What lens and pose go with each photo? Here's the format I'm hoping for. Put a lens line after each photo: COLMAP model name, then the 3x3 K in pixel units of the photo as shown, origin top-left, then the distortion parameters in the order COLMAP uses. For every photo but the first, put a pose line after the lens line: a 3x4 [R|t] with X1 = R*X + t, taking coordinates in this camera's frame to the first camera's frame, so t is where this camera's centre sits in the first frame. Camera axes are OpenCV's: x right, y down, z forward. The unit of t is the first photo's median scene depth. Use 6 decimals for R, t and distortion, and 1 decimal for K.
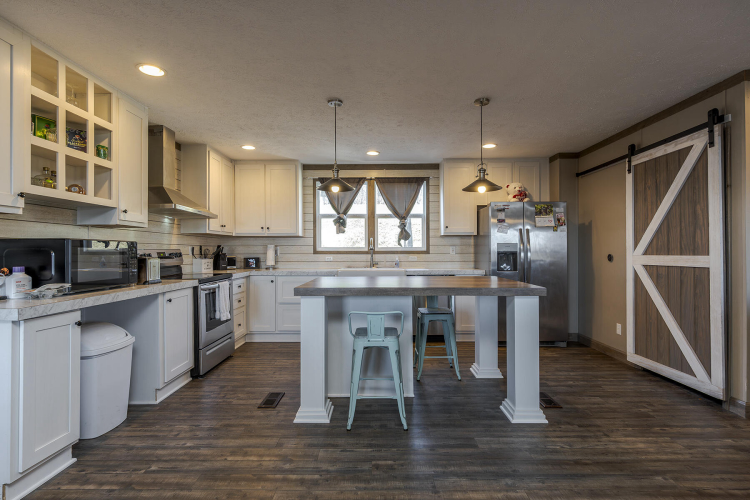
lens RADIAL K [[365.4, 0, 375.0], [0, 365.4, 250.0], [0, 0, 1]] dist [0.000011, -0.000175]
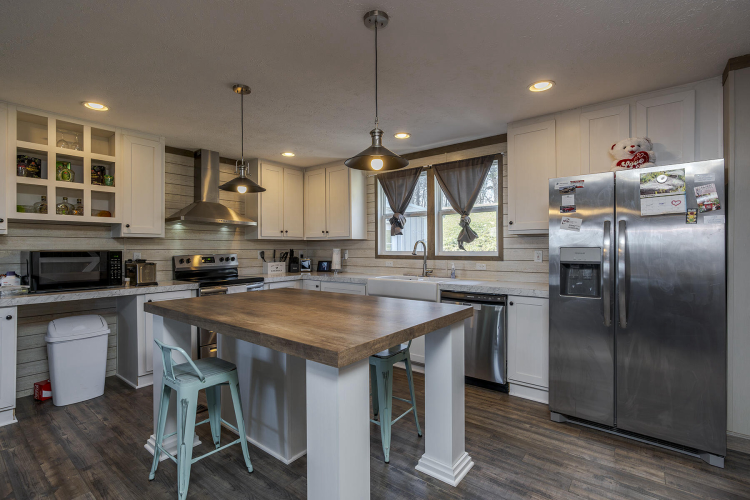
lens RADIAL K [[347.7, 0, 375.0], [0, 347.7, 250.0], [0, 0, 1]] dist [0.001160, 0.000753]
pose [[0.791609, 0.001626, -0.611025, 0.378695], [0.003211, 0.999972, 0.006820, -0.016494], [0.611019, -0.007361, 0.791582, 0.318218]]
